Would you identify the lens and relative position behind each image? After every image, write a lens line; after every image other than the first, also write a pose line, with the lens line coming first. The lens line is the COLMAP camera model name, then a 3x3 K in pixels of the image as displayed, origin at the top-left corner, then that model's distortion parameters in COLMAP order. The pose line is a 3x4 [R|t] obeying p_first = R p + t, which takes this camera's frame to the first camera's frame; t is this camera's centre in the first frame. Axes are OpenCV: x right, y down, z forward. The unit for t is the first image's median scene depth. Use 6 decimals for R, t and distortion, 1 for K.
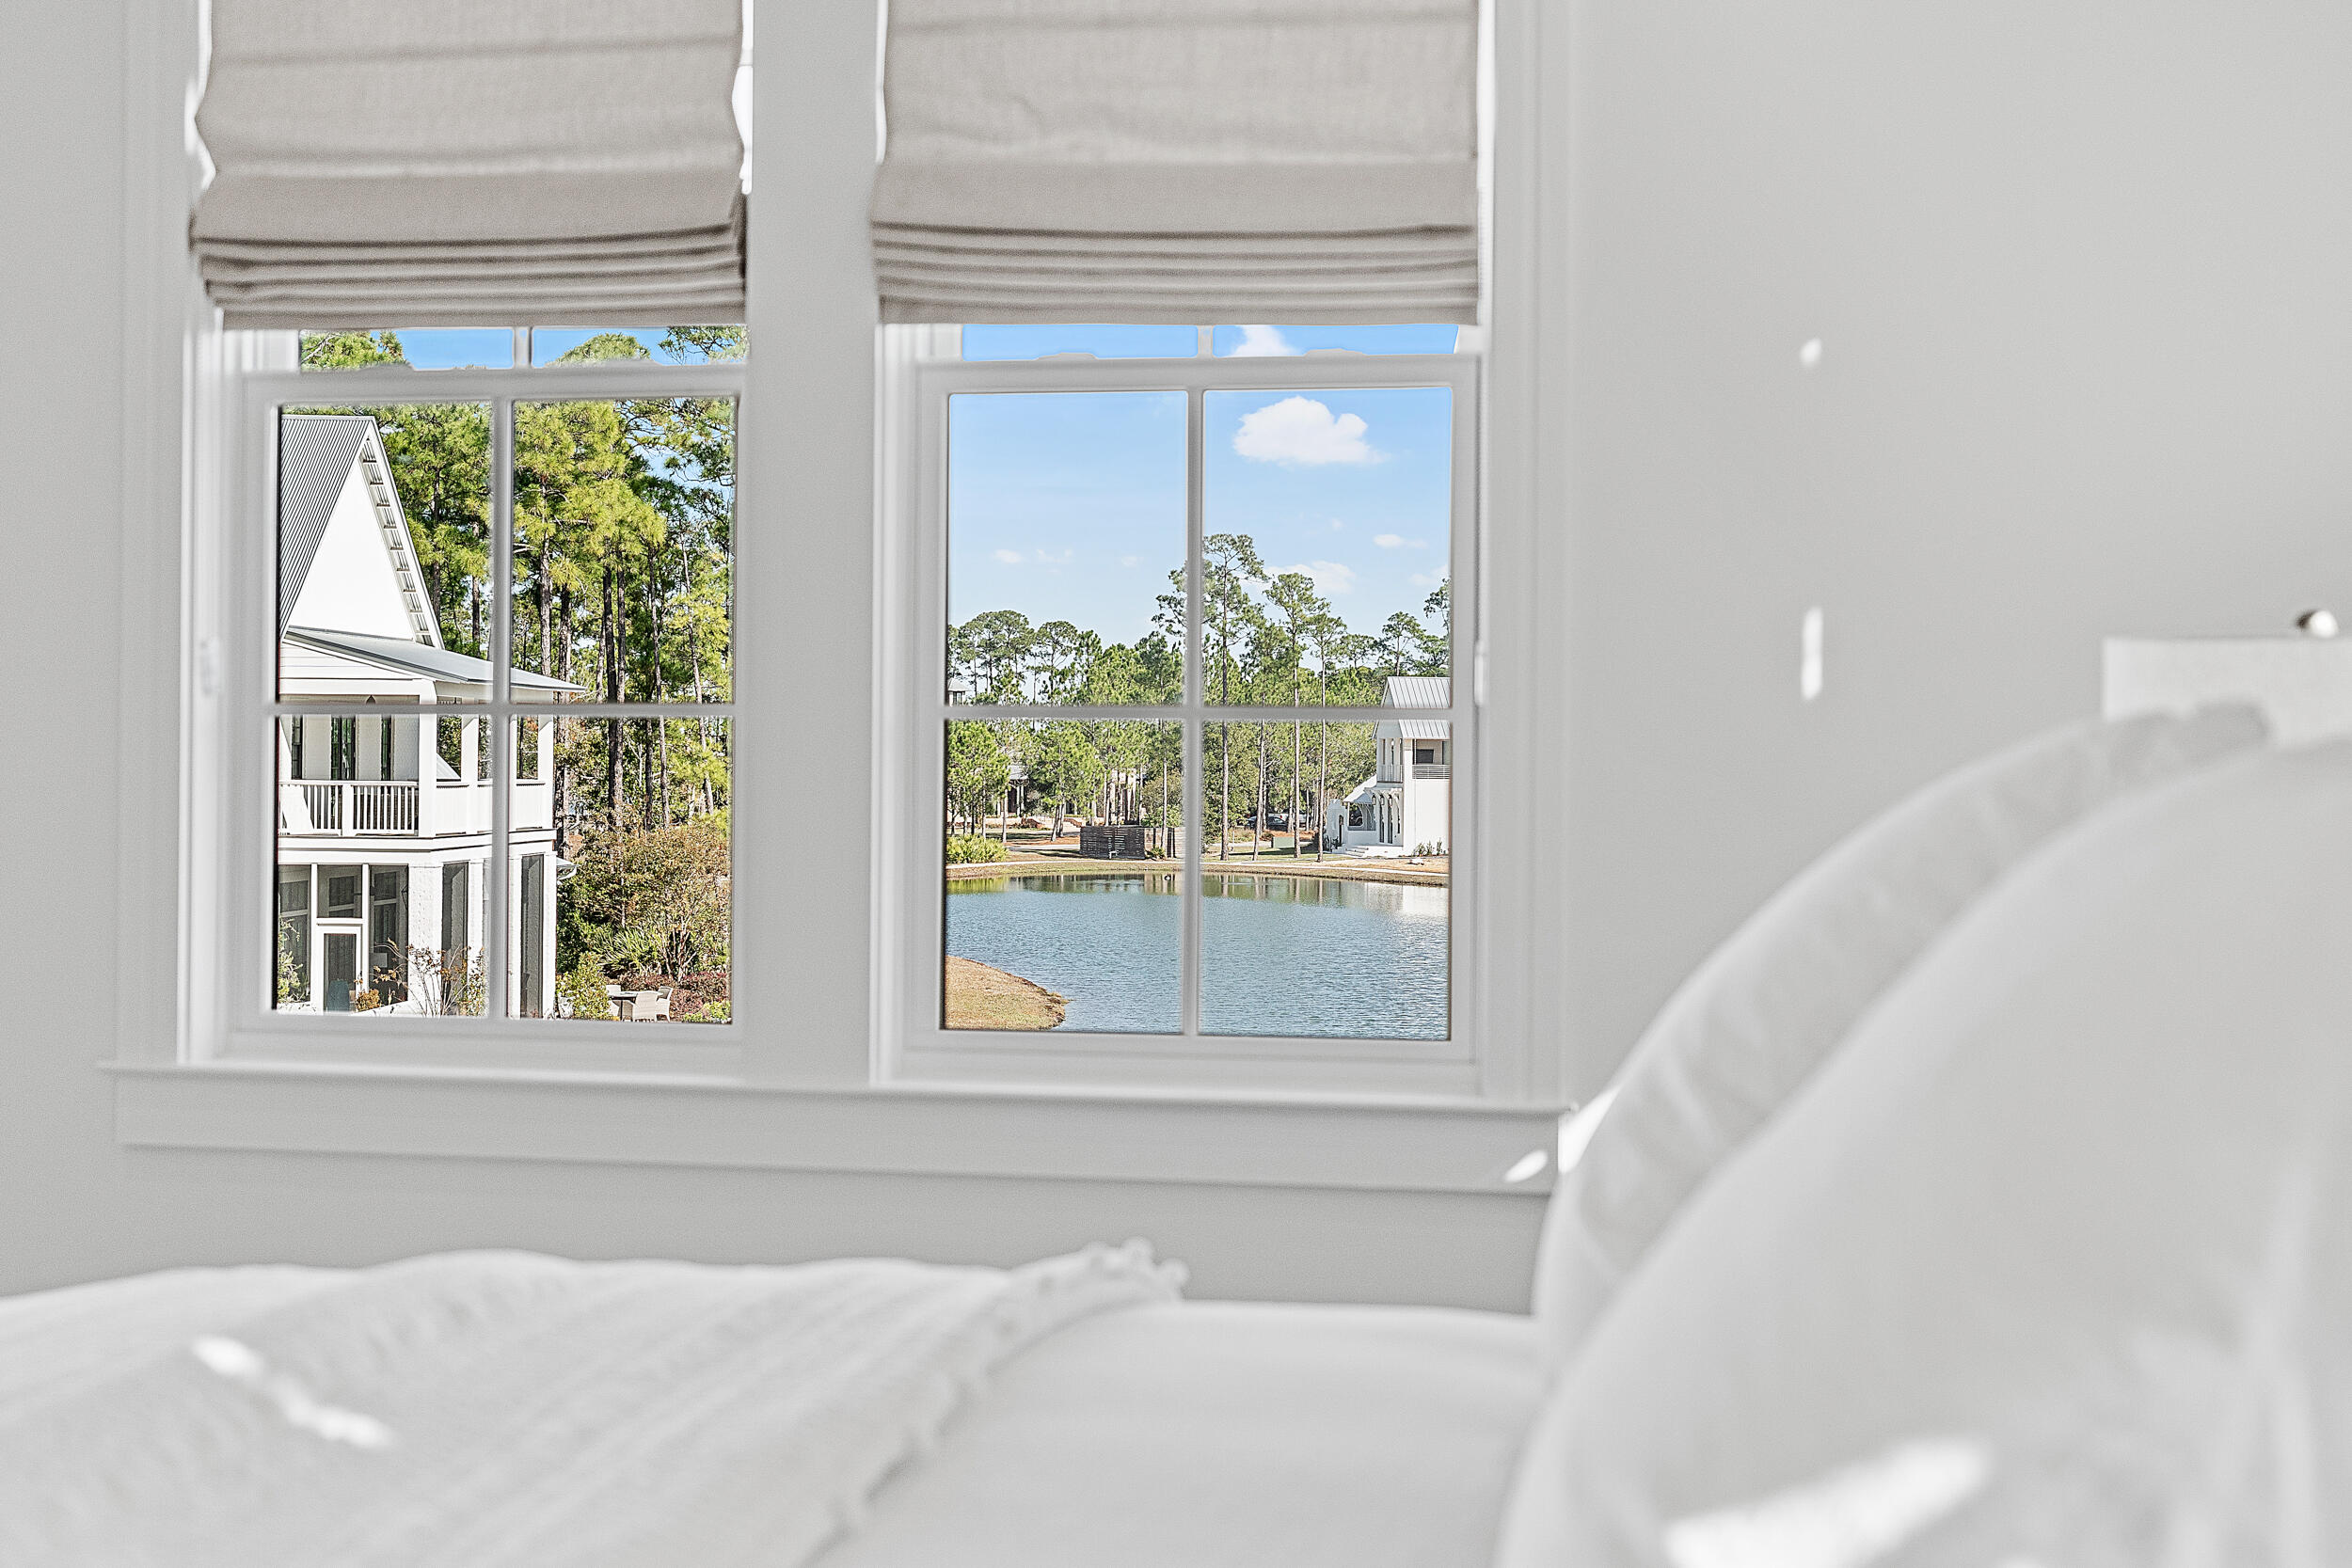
lens RADIAL K [[2965.6, 0, 1194.1], [0, 2965.6, 761.9], [0, 0, 1]] dist [0.097598, 0.000000]
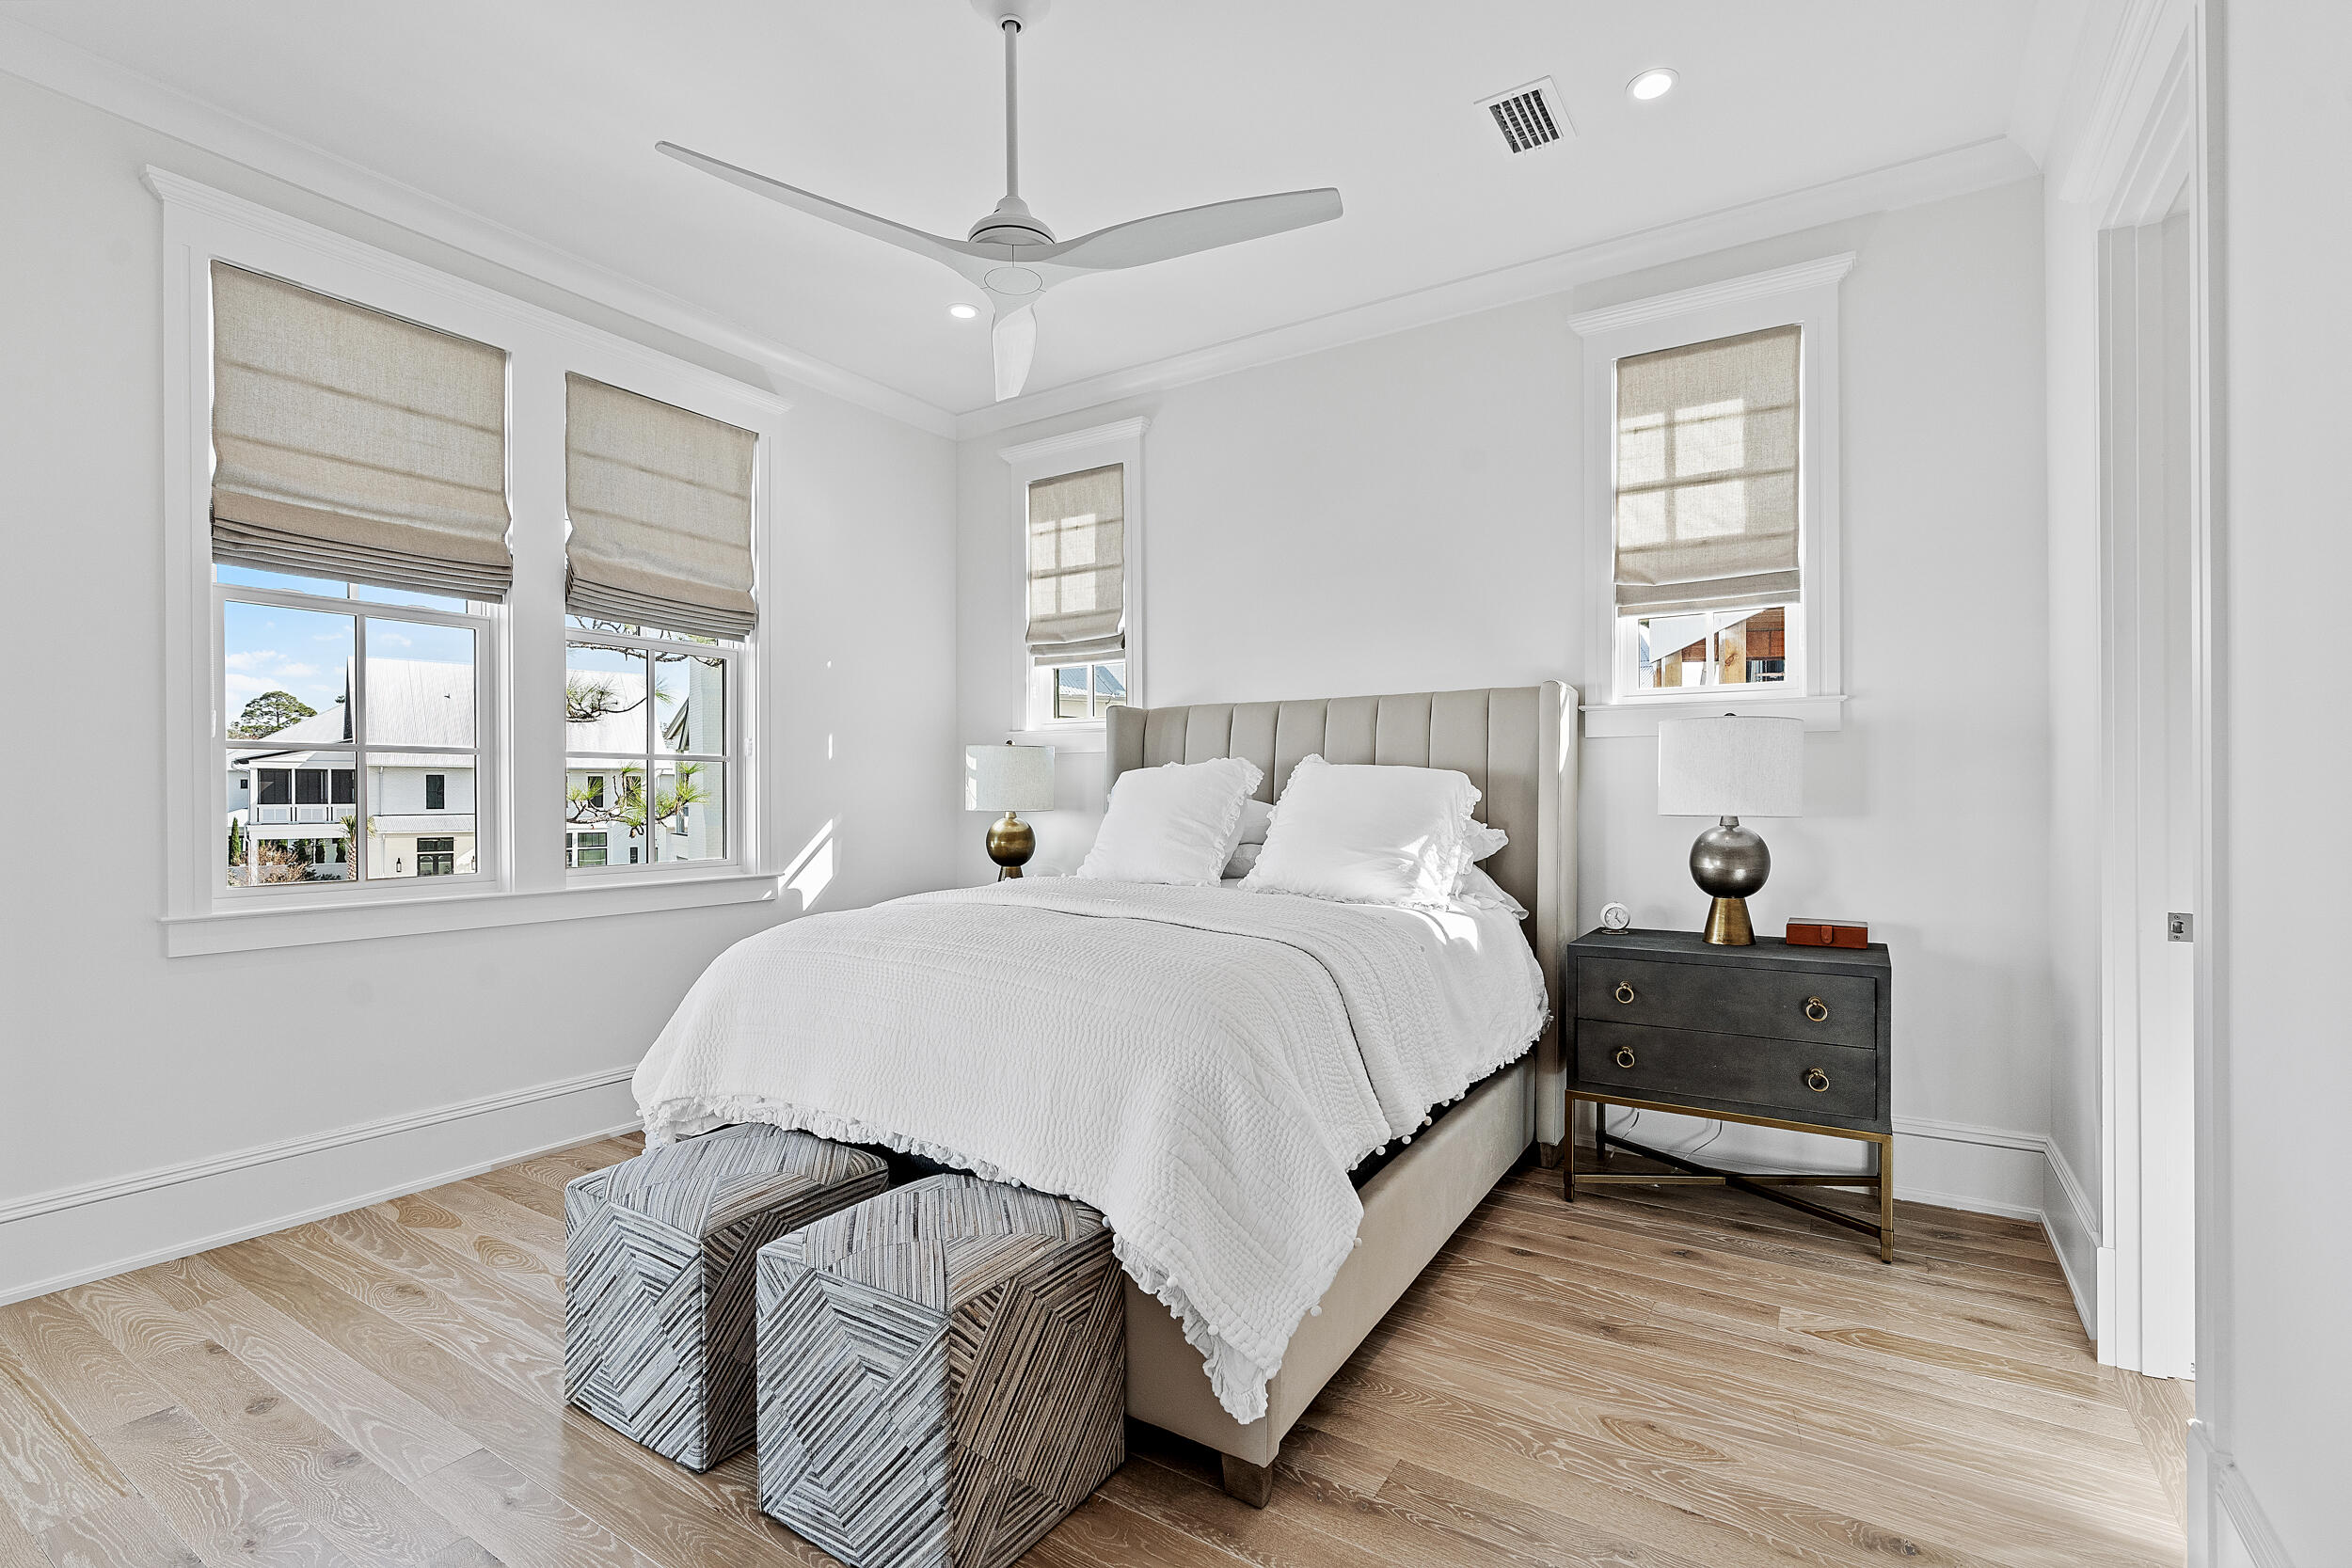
lens RADIAL K [[1040.5, 0, 1182.5], [0, 1040.5, 798.0], [0, 0, 1]] dist [-0.008408, 0.003035]
pose [[0.373974, -0.011929, 0.927362, -0.770152], [-0.008113, 0.999837, 0.016133, 0.003287], [-0.927404, -0.013557, 0.373816, 0.110401]]
